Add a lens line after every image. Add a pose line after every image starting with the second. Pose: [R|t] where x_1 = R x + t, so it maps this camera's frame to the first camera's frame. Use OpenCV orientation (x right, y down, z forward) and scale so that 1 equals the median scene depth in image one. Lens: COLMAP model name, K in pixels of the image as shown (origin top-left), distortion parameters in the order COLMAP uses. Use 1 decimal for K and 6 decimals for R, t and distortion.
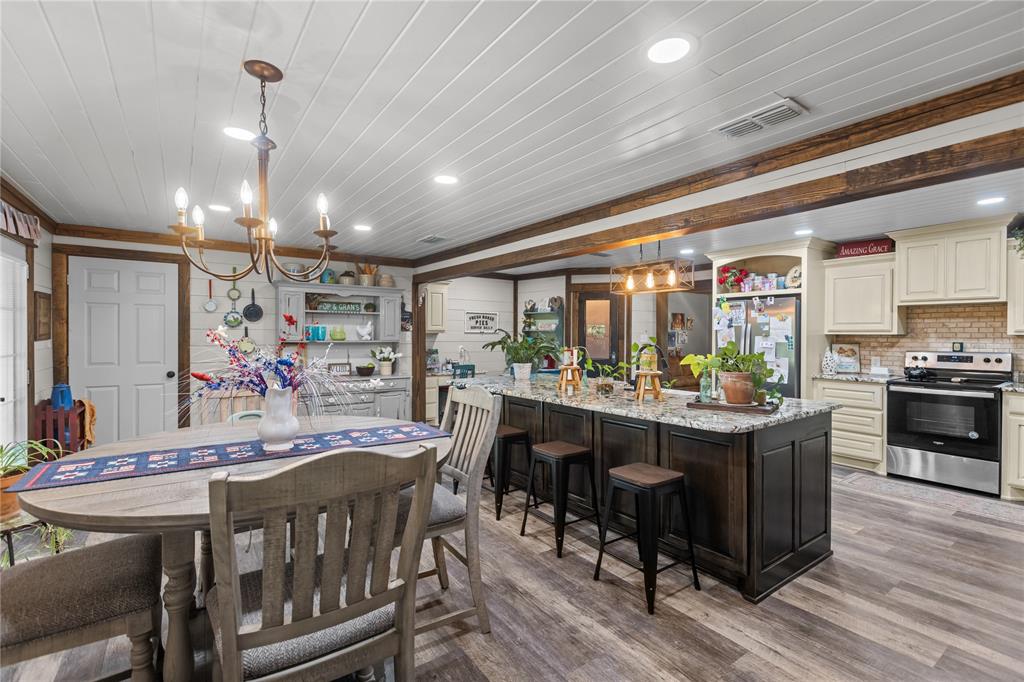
lens RADIAL K [[469.4, 0, 511.3], [0, 469.4, 337.2], [0, 0, 1]] dist [0.002404, -0.000171]
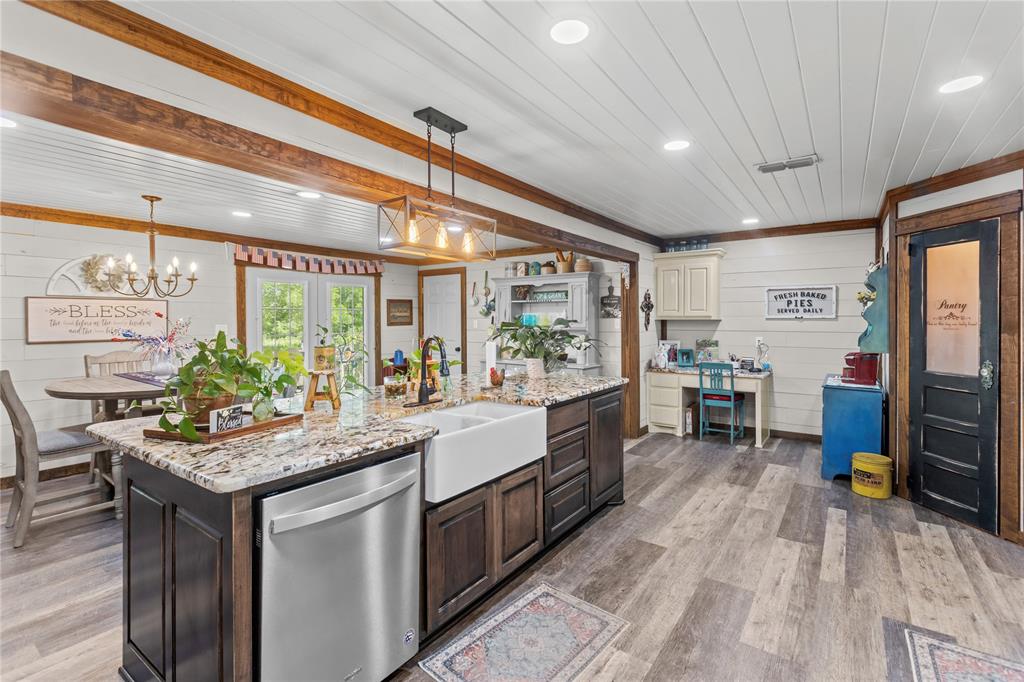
lens RADIAL K [[469.4, 0, 509.9], [0, 469.4, 334.3], [0, 0, 1]] dist [0.002404, -0.000171]
pose [[0.330783, 0.023327, -0.943419, 0.668755], [-0.002468, 0.999712, 0.023853, -0.003102], [0.943704, -0.005562, 0.330745, 0.621326]]
